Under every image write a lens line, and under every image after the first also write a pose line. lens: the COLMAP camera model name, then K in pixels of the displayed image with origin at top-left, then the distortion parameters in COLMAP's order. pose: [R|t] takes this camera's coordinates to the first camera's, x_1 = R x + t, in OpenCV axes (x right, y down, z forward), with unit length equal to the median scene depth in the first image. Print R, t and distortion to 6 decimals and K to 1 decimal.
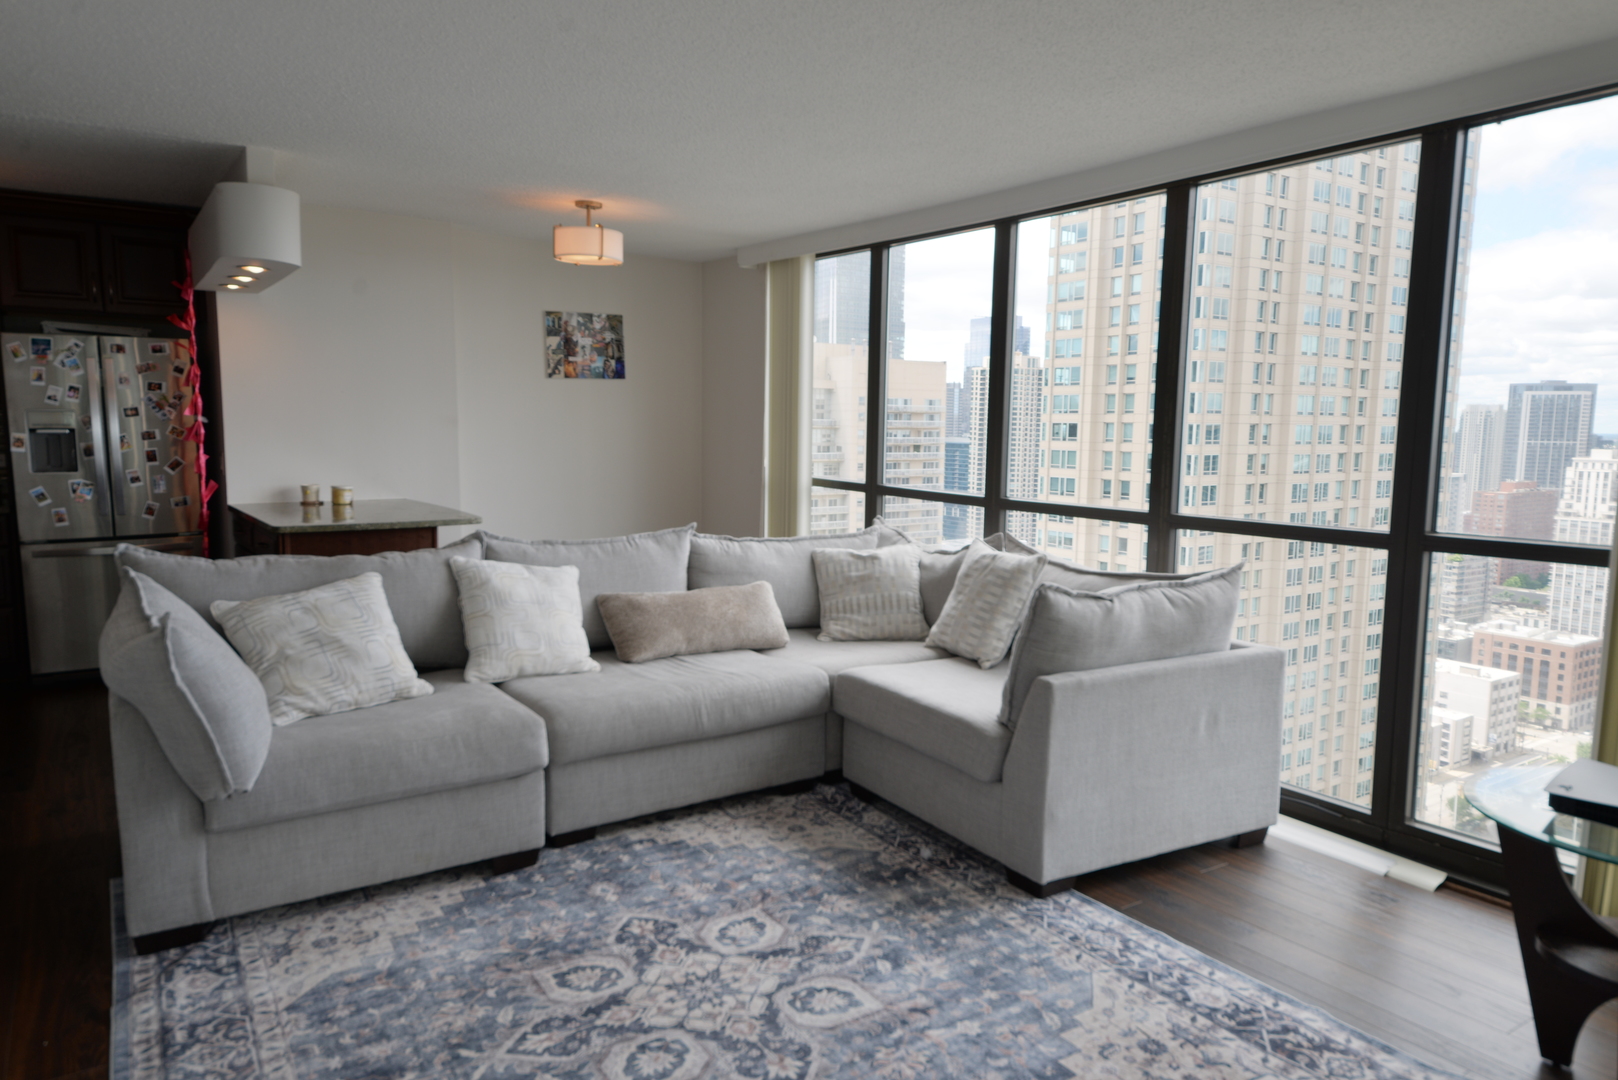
lens RADIAL K [[1042.6, 0, 809.0], [0, 1042.6, 540.0], [0, 0, 1]] dist [0.029284, -0.004401]
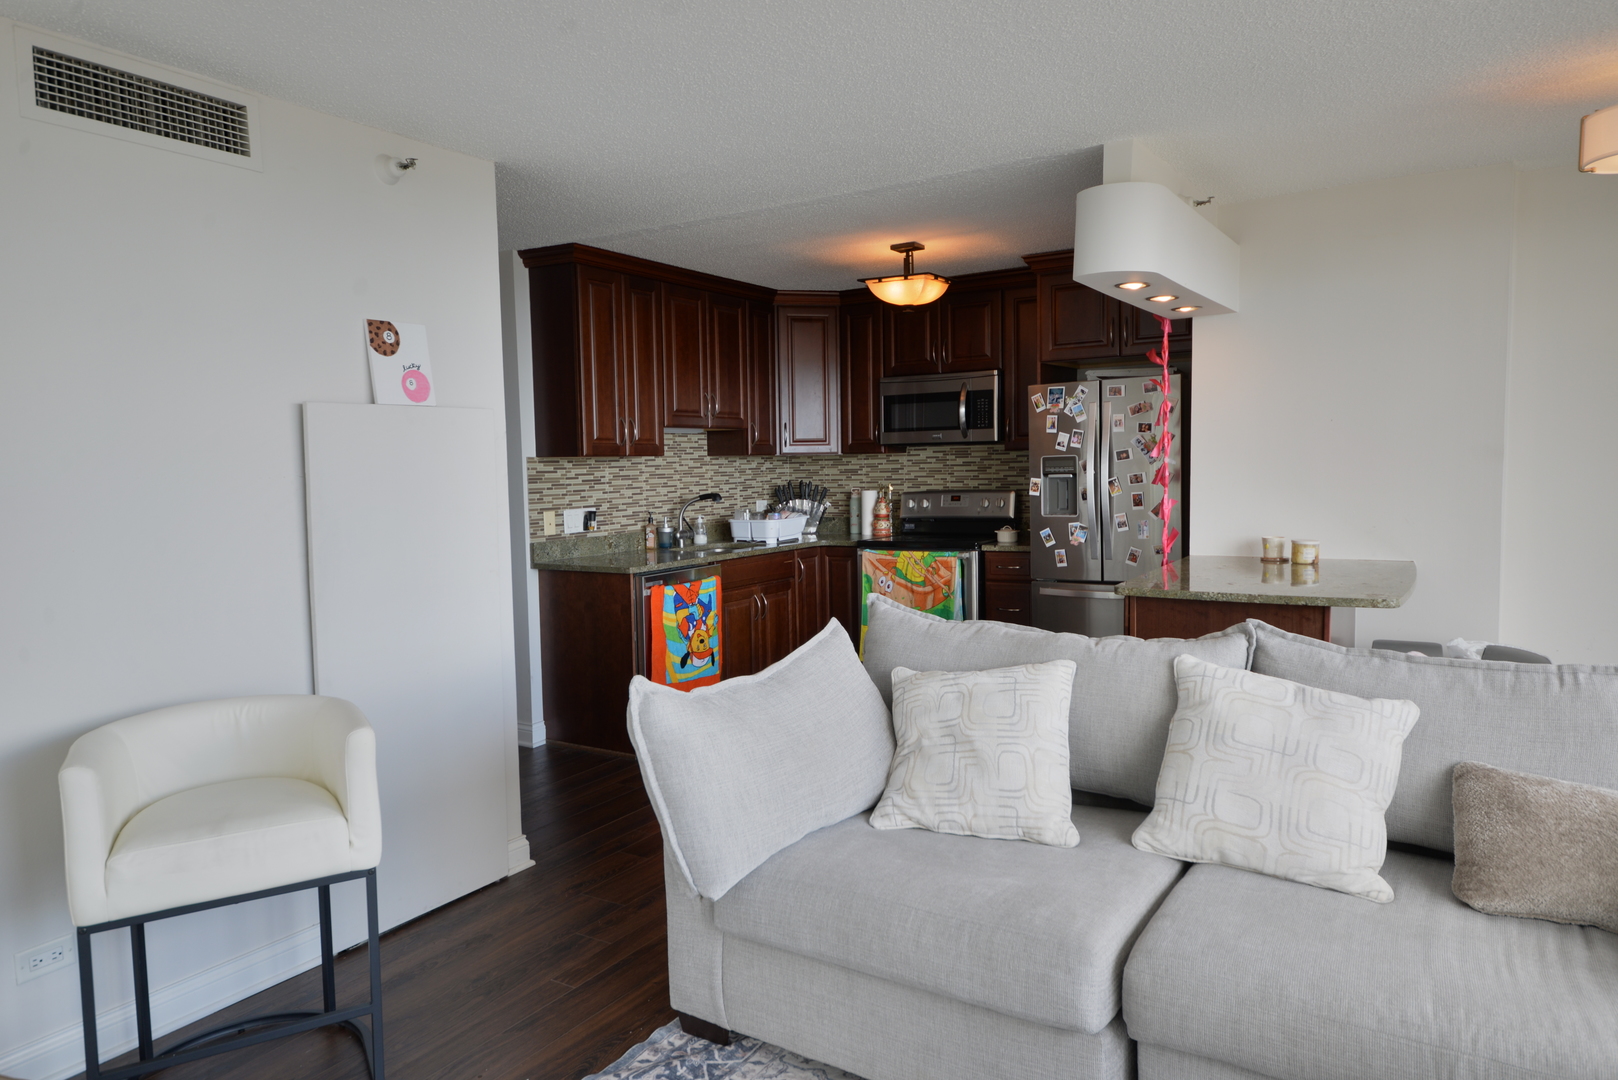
lens RADIAL K [[1042.6, 0, 809.0], [0, 1042.6, 540.0], [0, 0, 1]] dist [0.029284, -0.004401]
pose [[0.400503, 0.046217, -0.915129, 0.131199], [-0.081061, 0.996598, 0.014855, -0.035080], [0.912703, 0.068232, 0.402887, 0.362124]]
